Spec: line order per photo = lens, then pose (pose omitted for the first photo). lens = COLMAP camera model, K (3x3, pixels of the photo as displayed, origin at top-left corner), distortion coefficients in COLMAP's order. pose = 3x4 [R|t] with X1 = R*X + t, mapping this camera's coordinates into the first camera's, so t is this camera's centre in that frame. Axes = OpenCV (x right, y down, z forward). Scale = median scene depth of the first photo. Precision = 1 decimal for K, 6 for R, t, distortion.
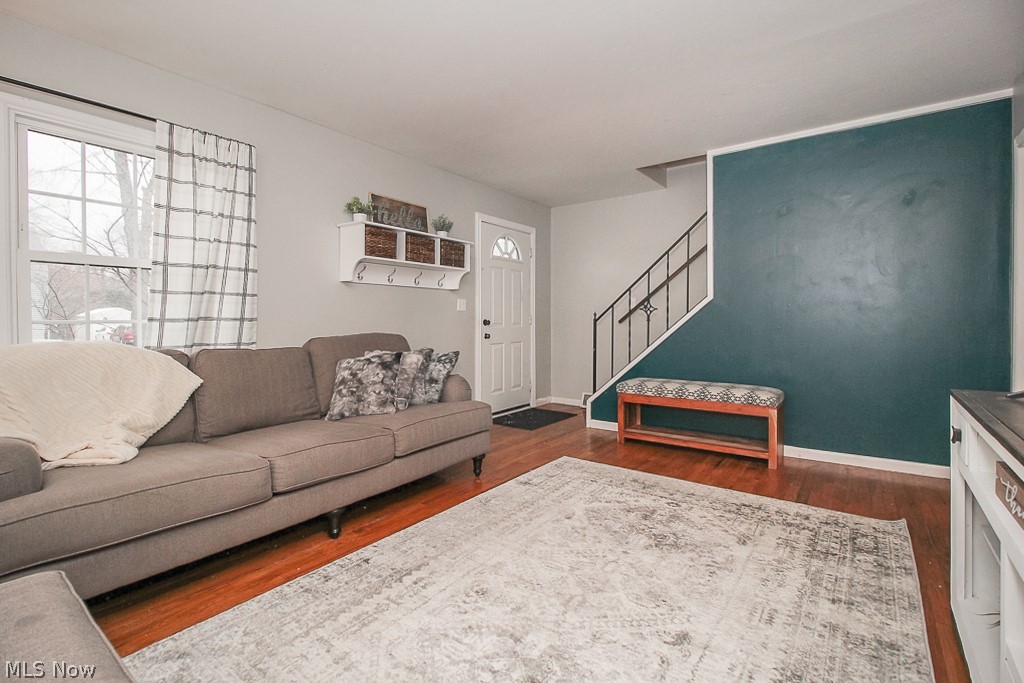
lens RADIAL K [[480.5, 0, 496.8], [0, 480.5, 323.0], [0, 0, 1]] dist [0.005201, -0.003638]
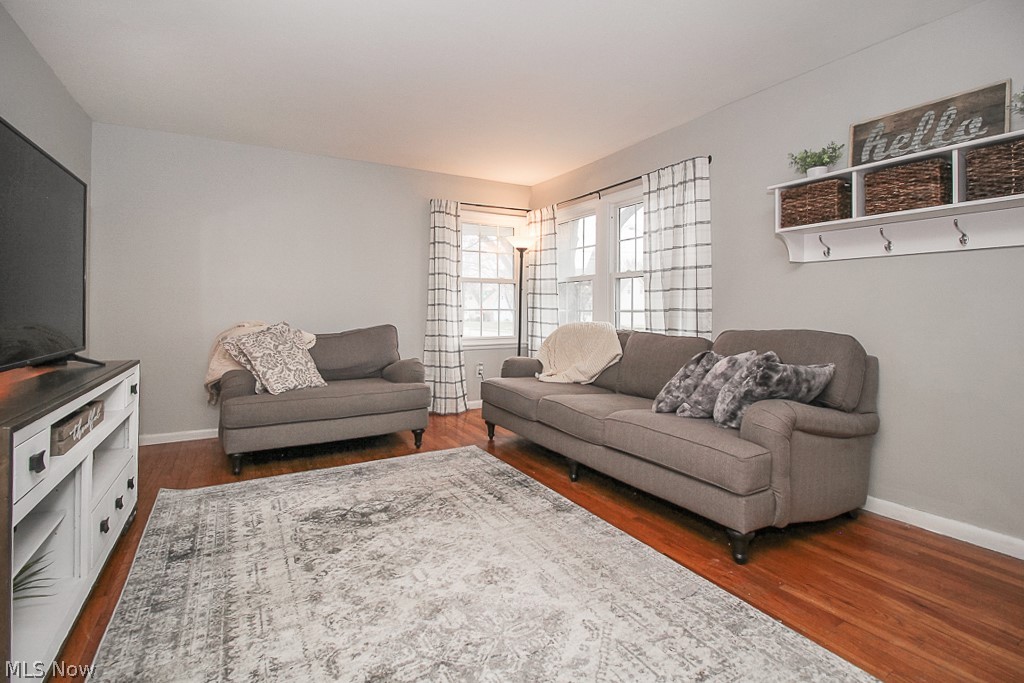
lens RADIAL K [[480.5, 0, 500.5], [0, 480.5, 304.4], [0, 0, 1]] dist [0.005201, -0.003638]
pose [[-0.405994, -0.012735, -0.913787, 0.781074], [-0.014256, 0.999869, -0.007601, -0.007942], [0.913765, 0.009941, -0.406123, 1.150240]]
